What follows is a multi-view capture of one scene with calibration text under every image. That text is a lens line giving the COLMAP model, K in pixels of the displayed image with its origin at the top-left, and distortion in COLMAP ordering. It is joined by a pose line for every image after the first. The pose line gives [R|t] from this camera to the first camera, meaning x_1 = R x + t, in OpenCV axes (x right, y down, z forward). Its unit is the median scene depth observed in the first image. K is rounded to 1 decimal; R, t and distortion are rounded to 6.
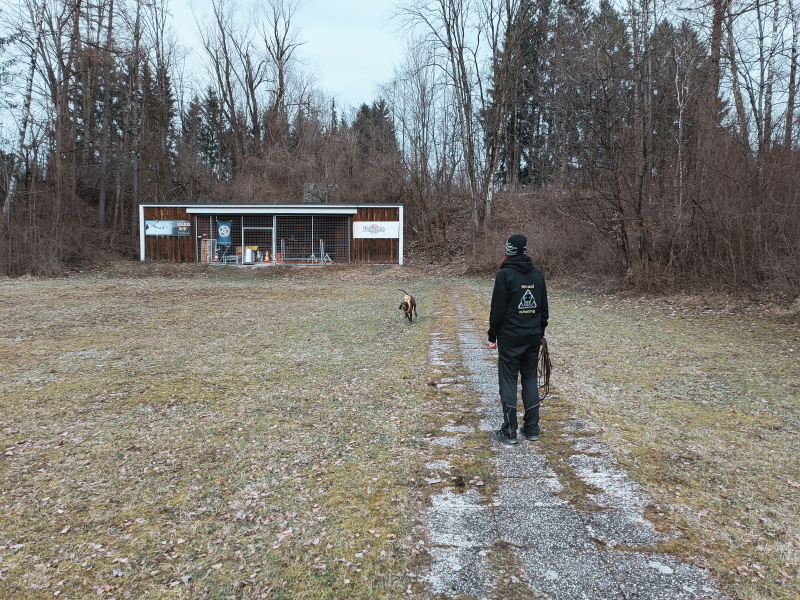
lens RADIAL K [[581.6, 0, 407.4], [0, 581.6, 293.6], [0, 0, 1]] dist [0.049733, -0.024644]
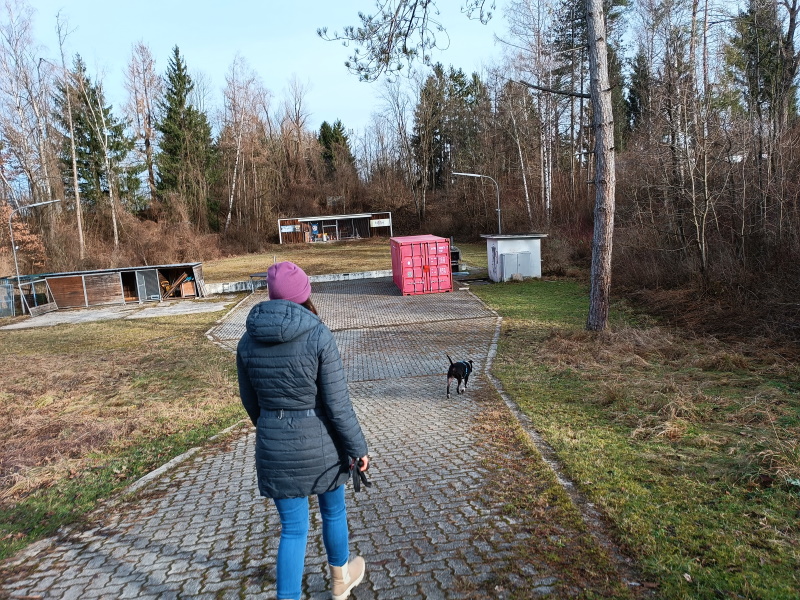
lens RADIAL K [[581.6, 0, 407.4], [0, 581.6, 293.6], [0, 0, 1]] dist [0.049733, -0.024644]
pose [[0.987672, -0.091923, 0.126706, -0.266673], [0.083119, 0.993854, 0.073112, 0.013671], [-0.132647, -0.061679, 0.989242, -1.362144]]
